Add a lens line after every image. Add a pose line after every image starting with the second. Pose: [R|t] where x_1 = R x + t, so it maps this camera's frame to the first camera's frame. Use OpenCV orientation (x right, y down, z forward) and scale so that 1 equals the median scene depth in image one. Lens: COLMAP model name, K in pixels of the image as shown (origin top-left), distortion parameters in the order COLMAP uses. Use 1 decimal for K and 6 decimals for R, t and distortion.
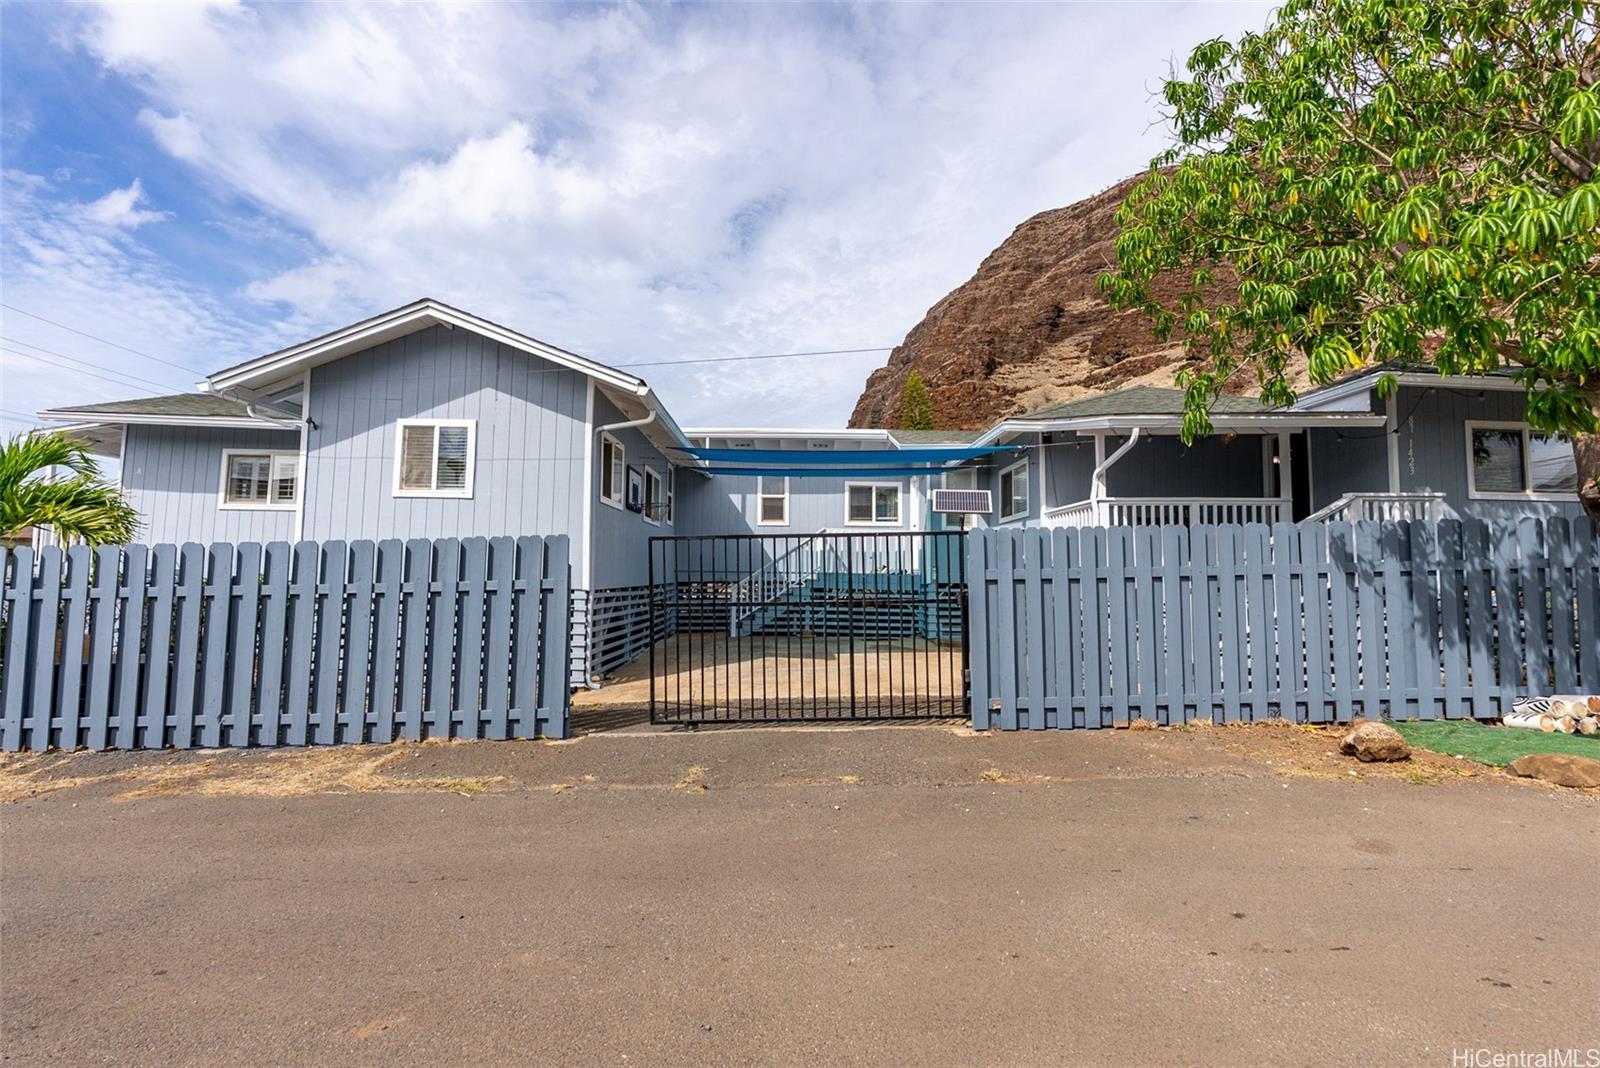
lens RADIAL K [[711.8, 0, 806.2], [0, 711.8, 536.9], [0, 0, 1]] dist [-0.000121, 0.000278]
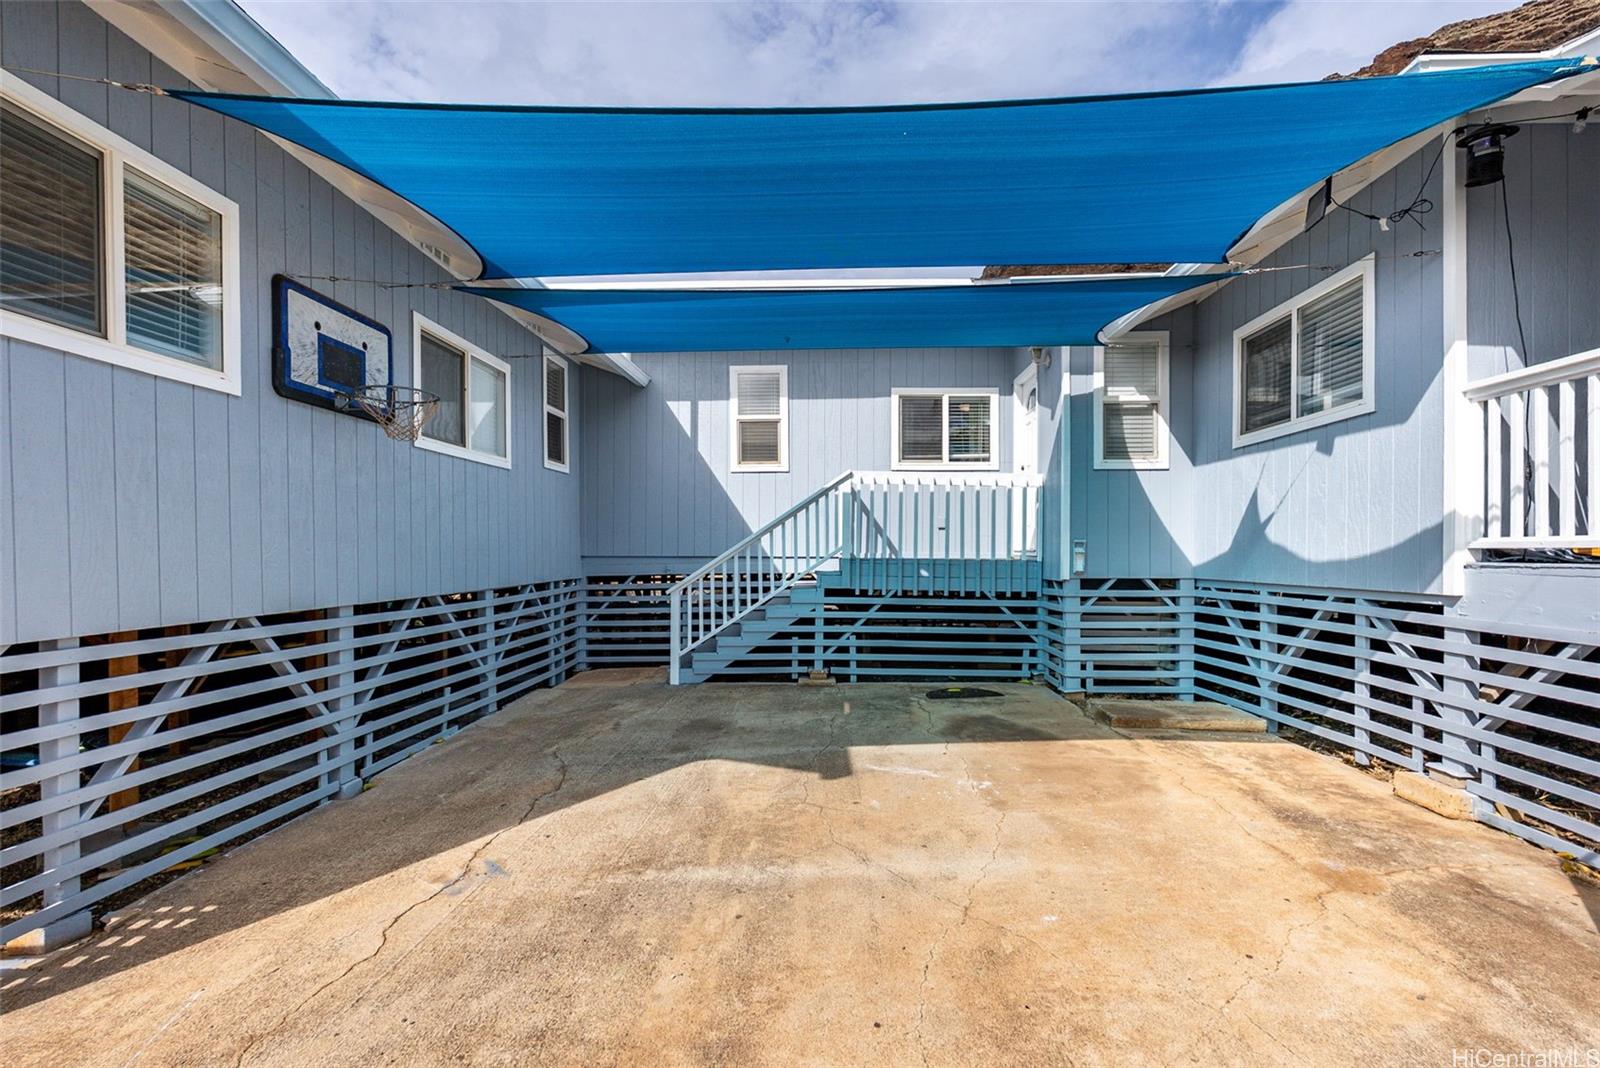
lens RADIAL K [[711.8, 0, 806.2], [0, 711.8, 536.9], [0, 0, 1]] dist [-0.000121, 0.000278]
pose [[0.996659, -0.011974, -0.080793, 0.034350], [0.014347, 0.999481, 0.028859, 0.019277], [0.080406, -0.029922, 0.996313, 0.476759]]
